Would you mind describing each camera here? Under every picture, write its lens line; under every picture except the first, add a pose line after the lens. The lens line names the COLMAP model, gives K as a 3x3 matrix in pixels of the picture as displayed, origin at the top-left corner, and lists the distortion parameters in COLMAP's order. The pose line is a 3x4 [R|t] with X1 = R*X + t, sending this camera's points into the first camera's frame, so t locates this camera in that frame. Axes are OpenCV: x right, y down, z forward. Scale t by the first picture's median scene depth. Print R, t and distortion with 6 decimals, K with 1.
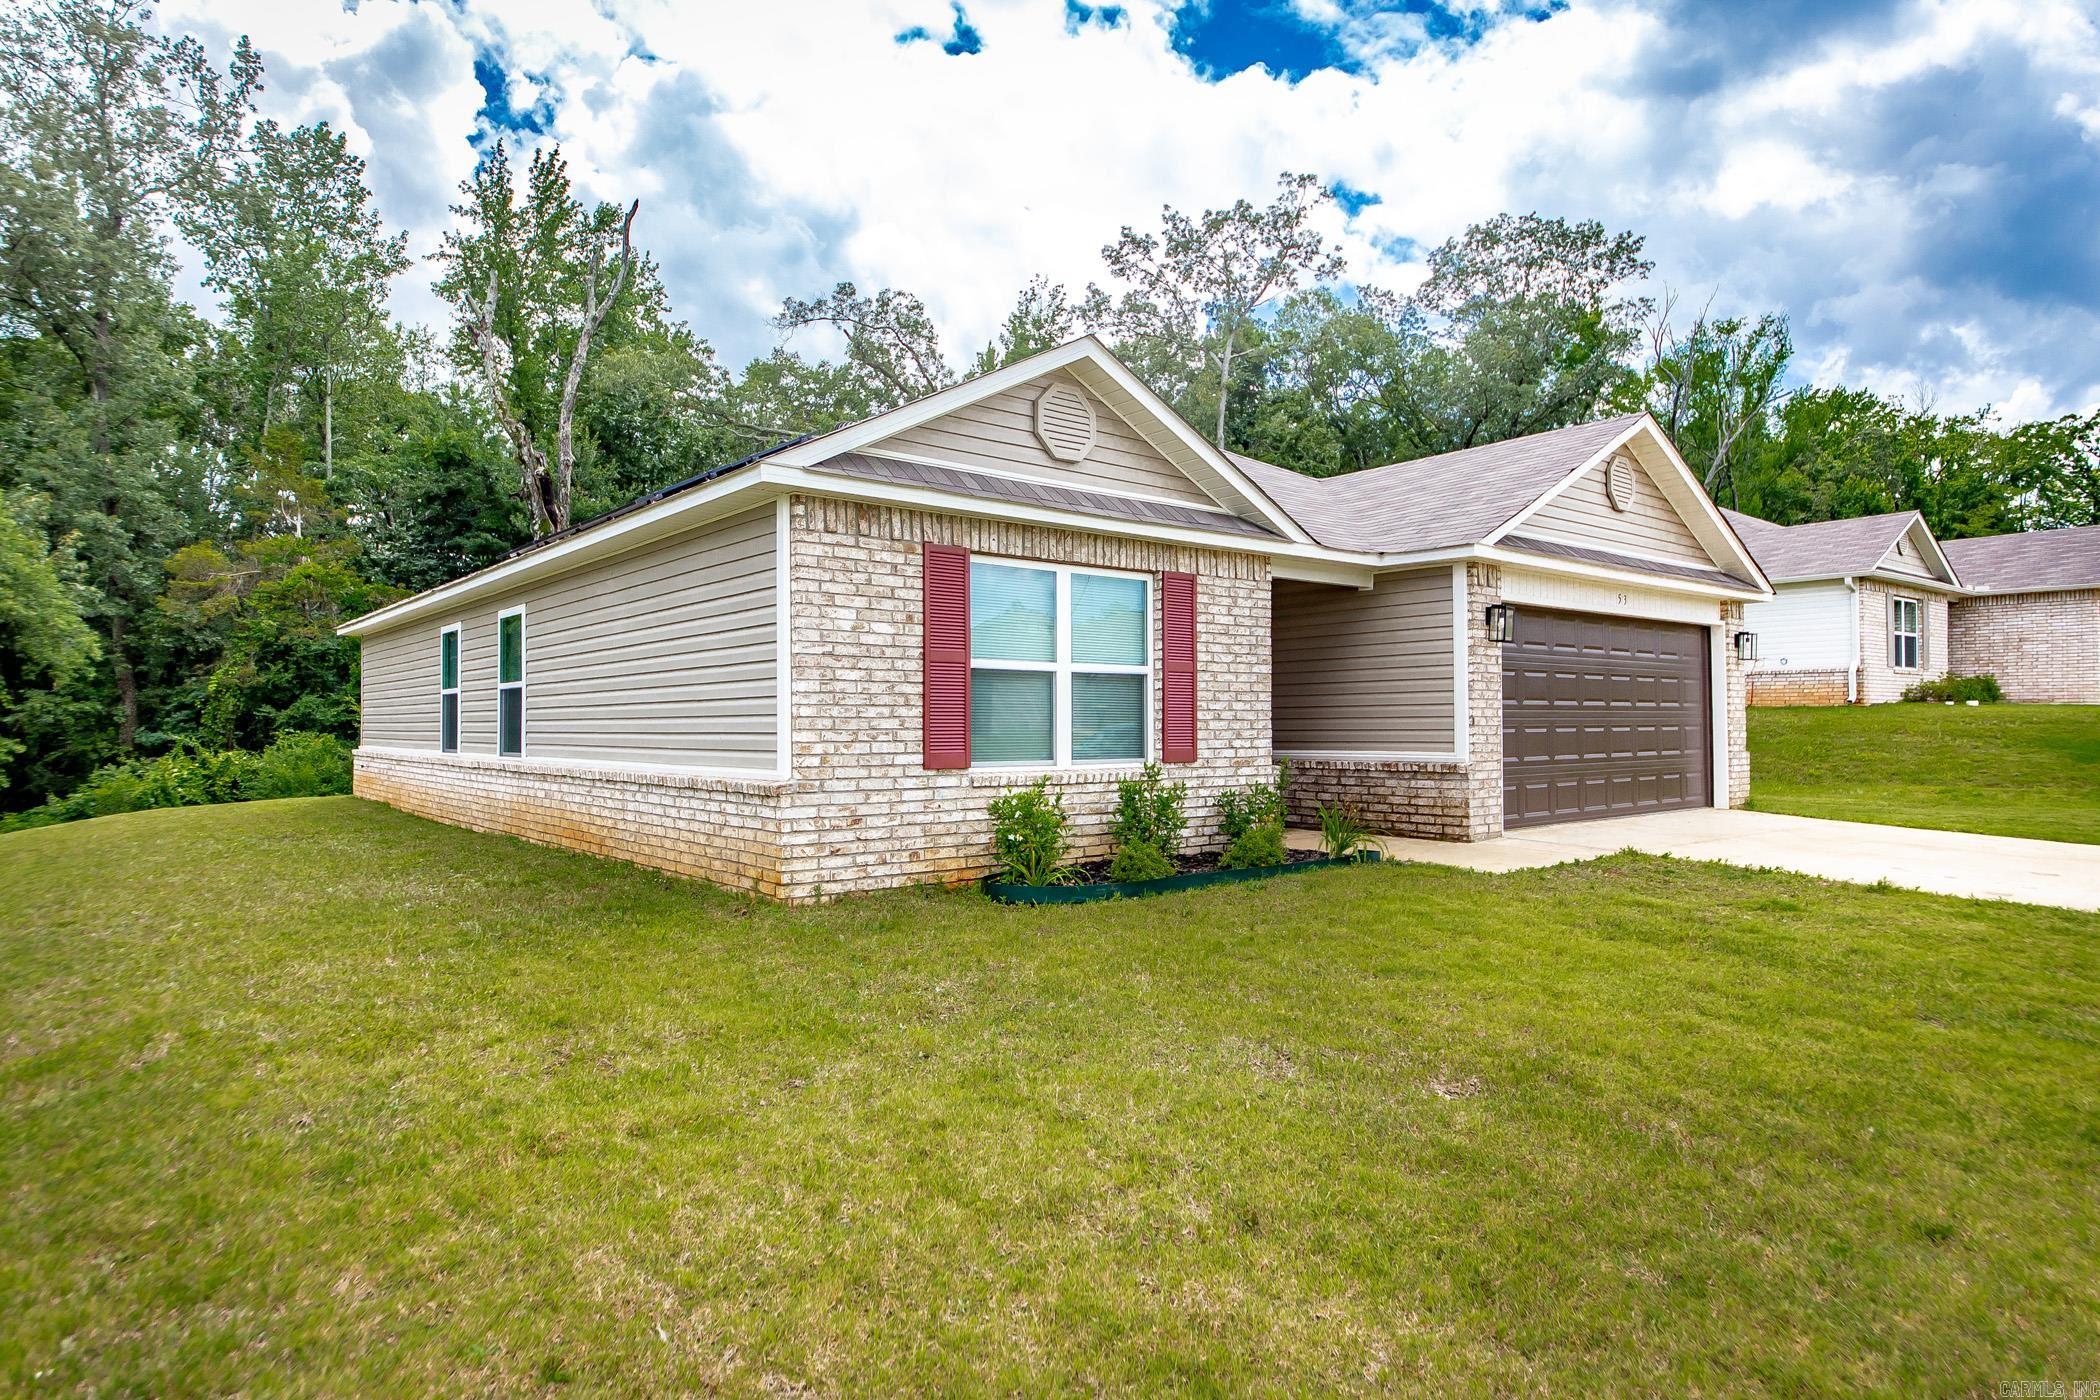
lens RADIAL K [[1165.8, 0, 1050.6], [0, 1165.8, 692.4], [0, 0, 1]] dist [-0.000279, 0.003308]
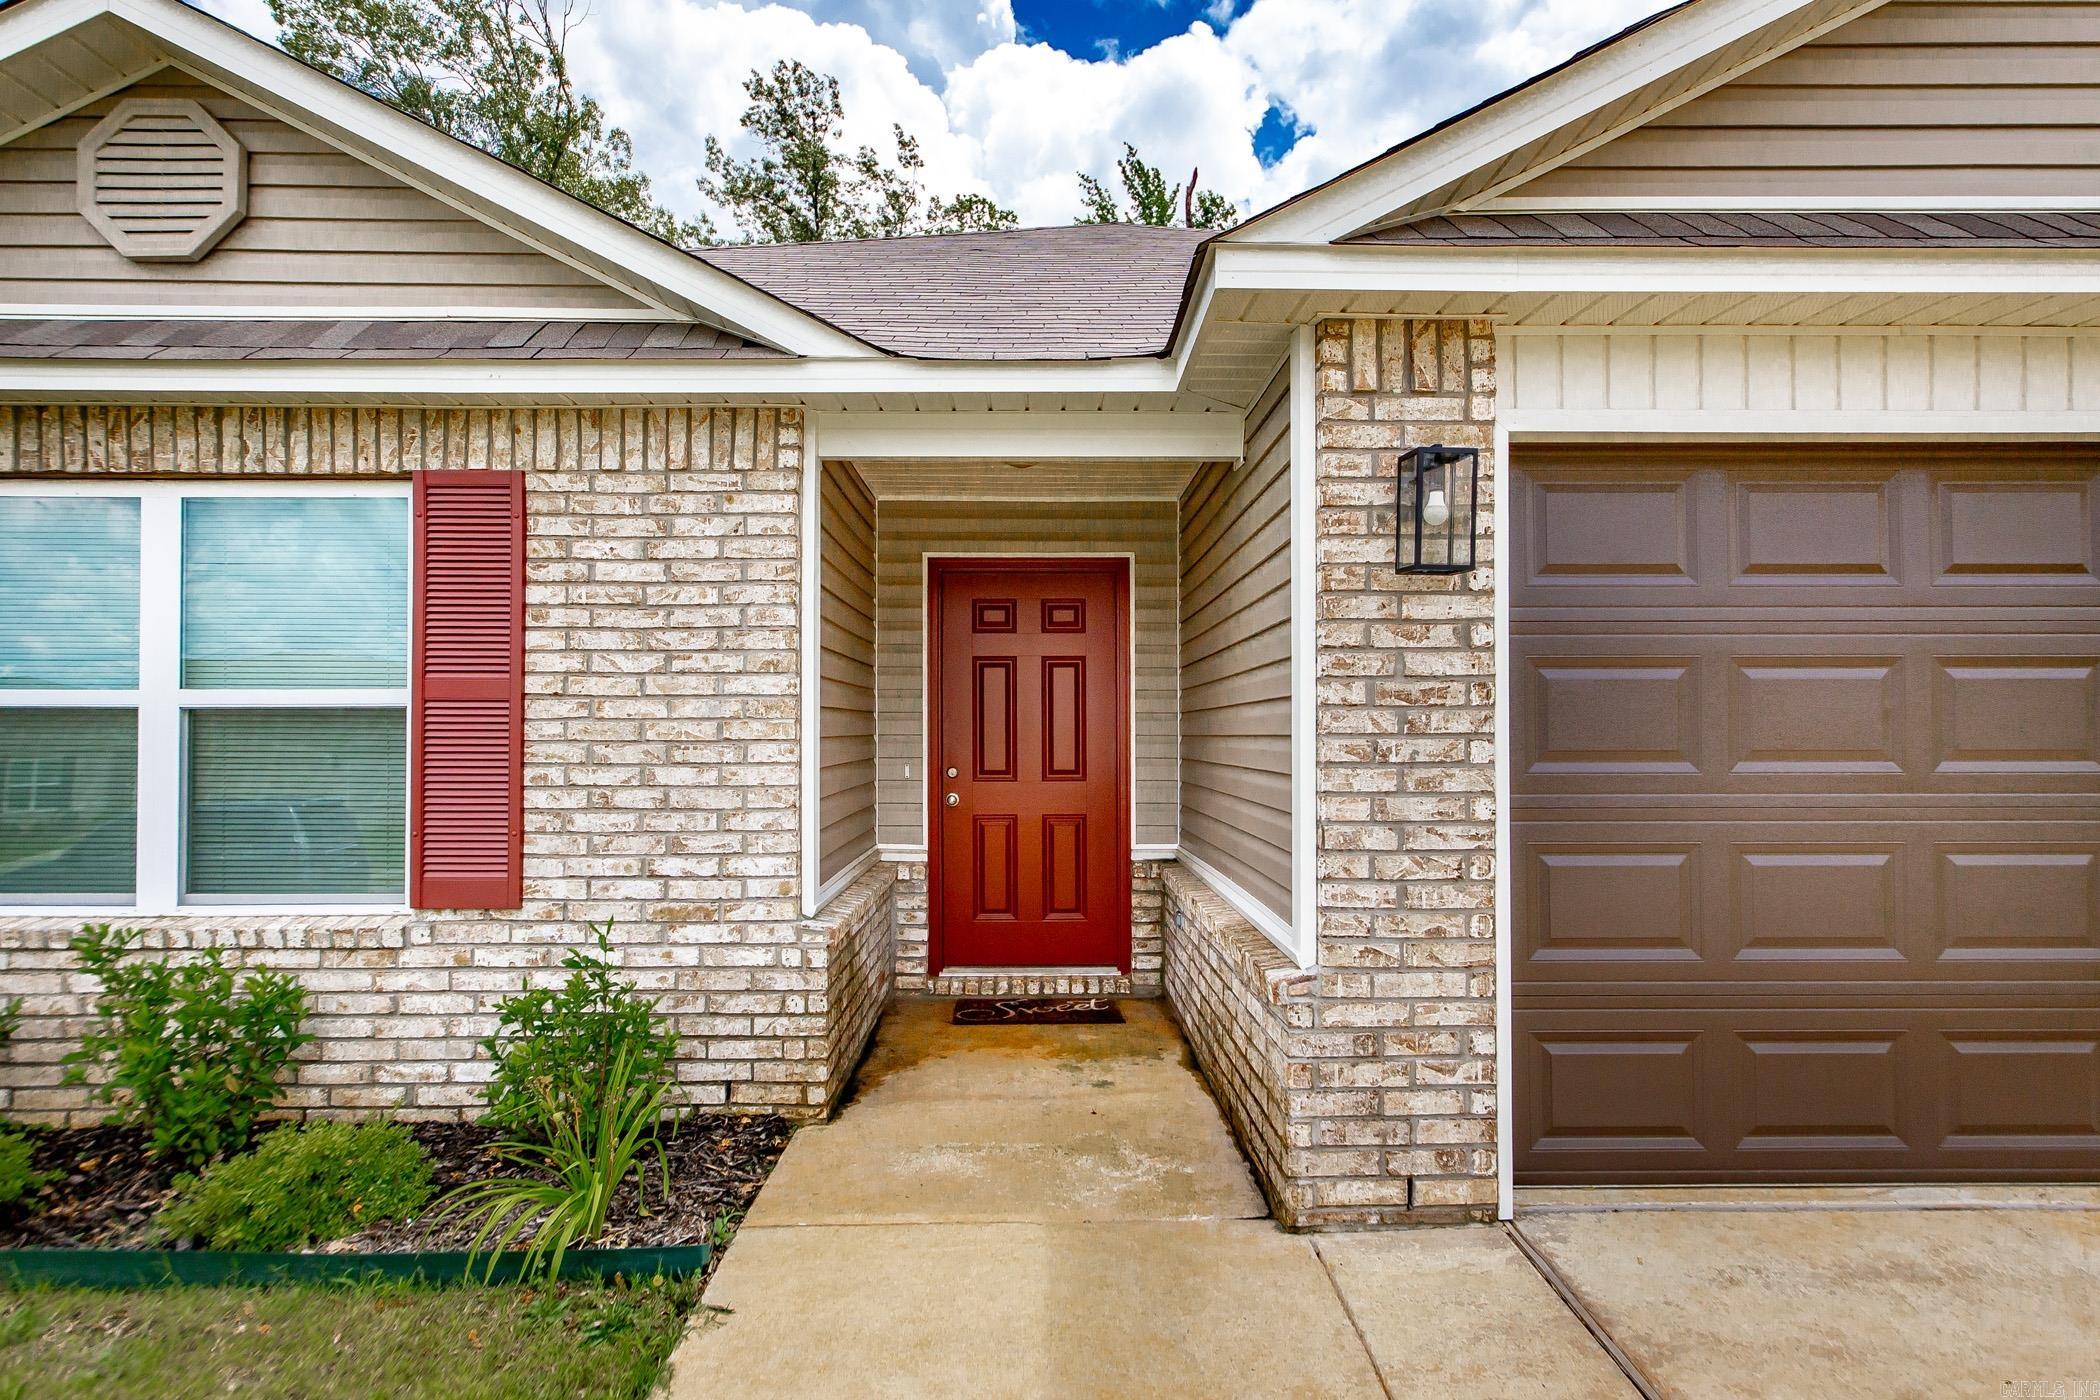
lens RADIAL K [[1165.8, 0, 1053.2], [0, 1165.8, 709.3], [0, 0, 1]] dist [-0.000279, 0.003308]
pose [[0.789843, -0.009493, -0.613236, 0.524268], [0.014880, 0.999882, 0.003687, -0.011919], [0.613128, -0.012037, 0.789892, 0.755484]]
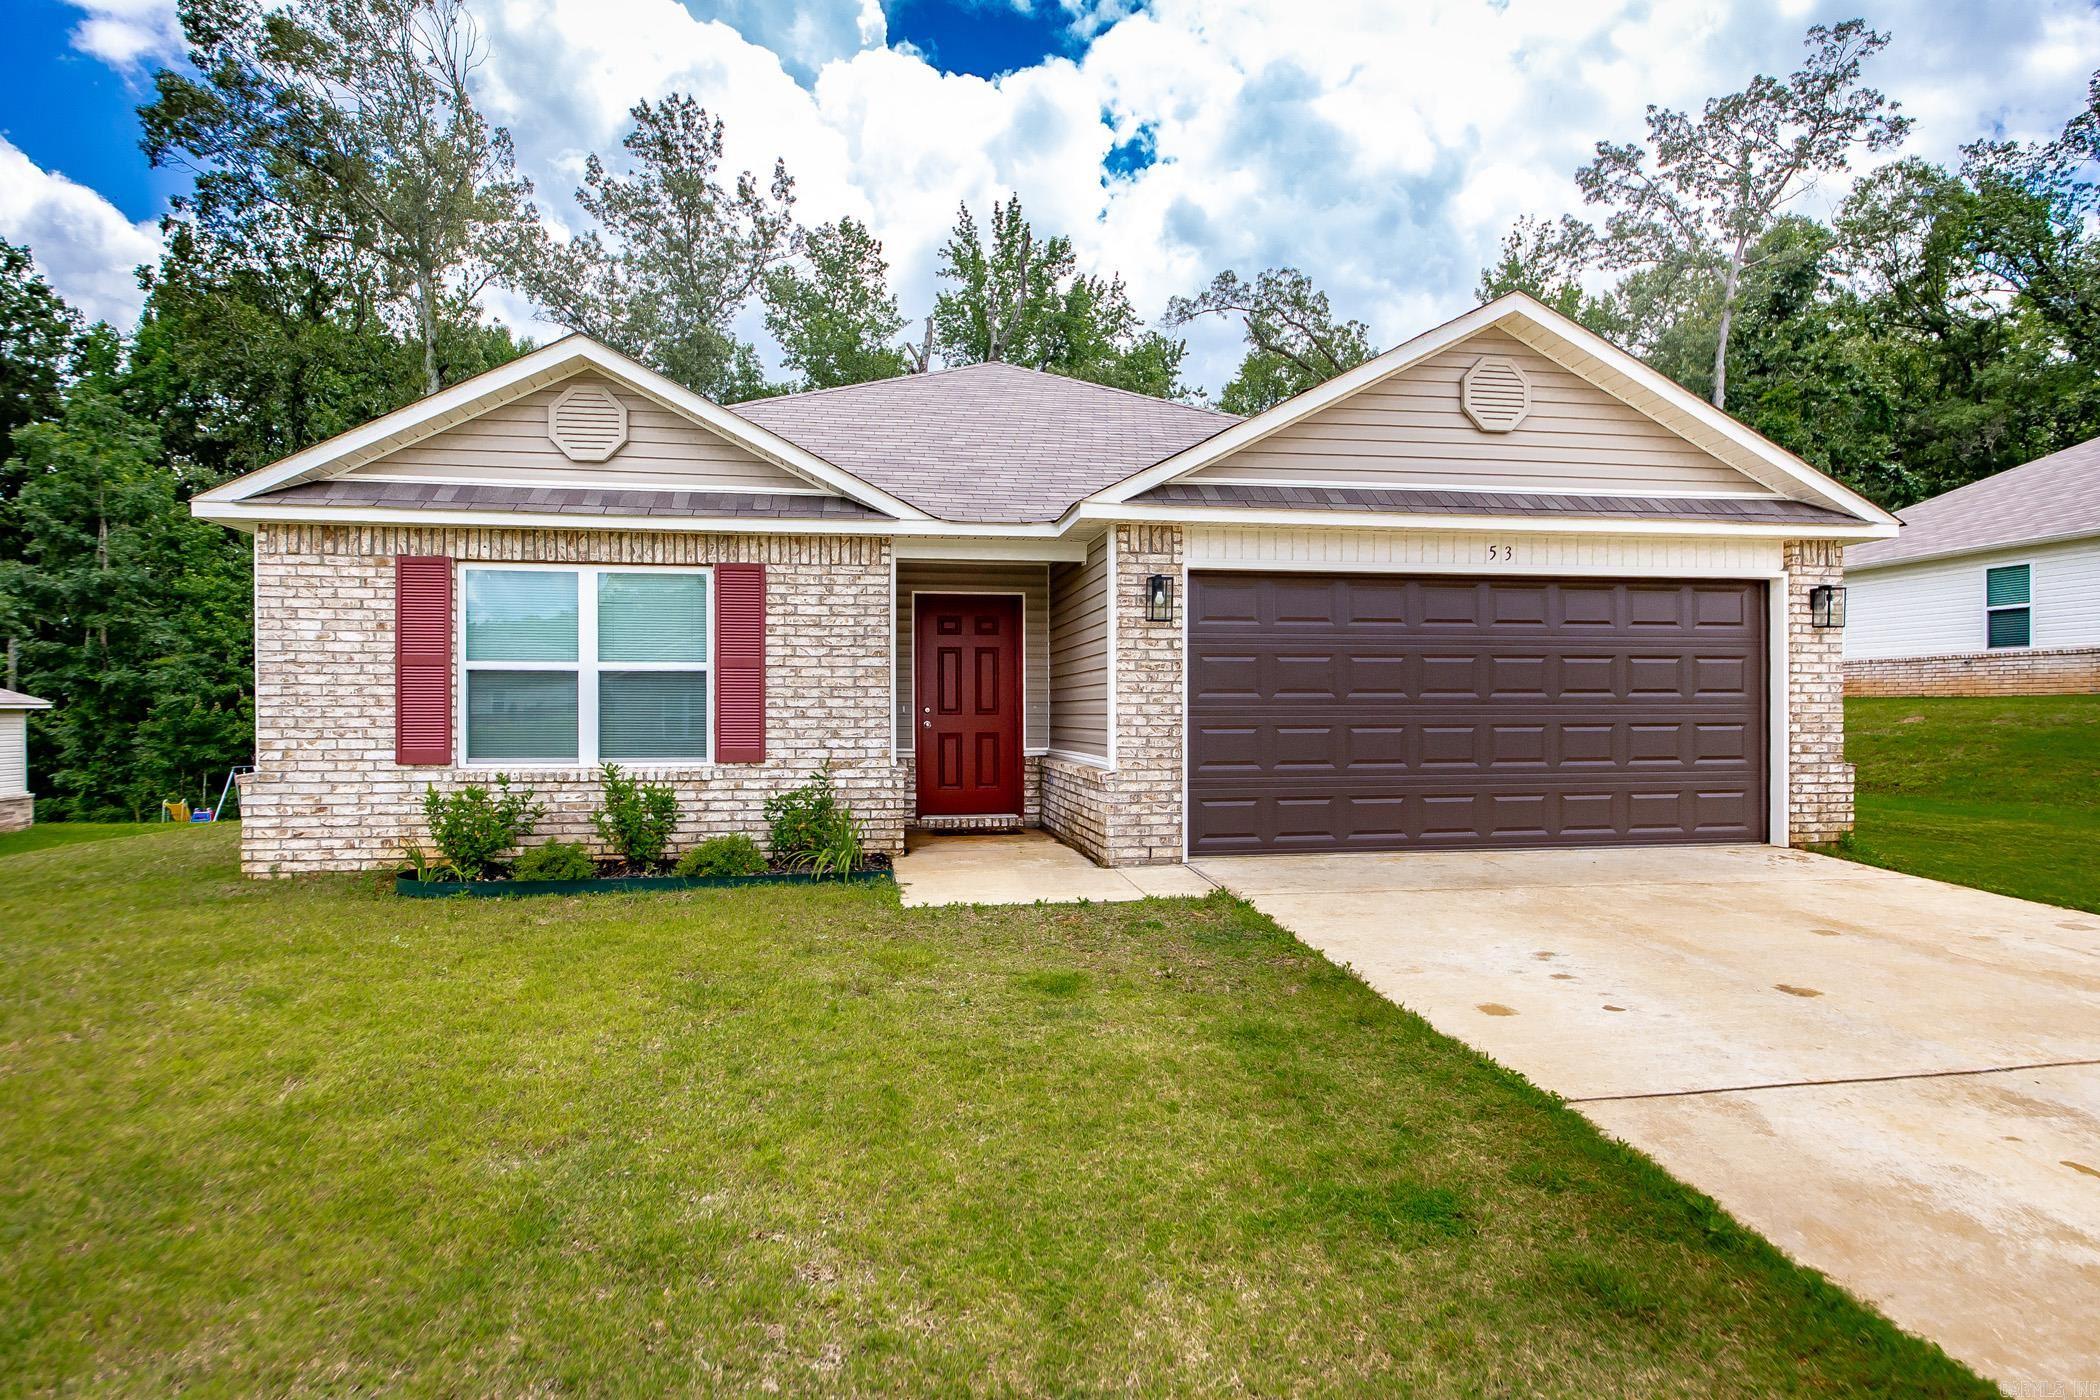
lens RADIAL K [[1130.3, 0, 1051.2], [0, 1130.3, 703.3], [0, 0, 1]] dist [-0.000501, -0.003835]
pose [[0.870689, -0.000554, -0.491834, 0.752026], [0.012186, 0.999717, 0.020446, -0.004201], [0.491683, -0.023796, 0.870449, 0.305457]]
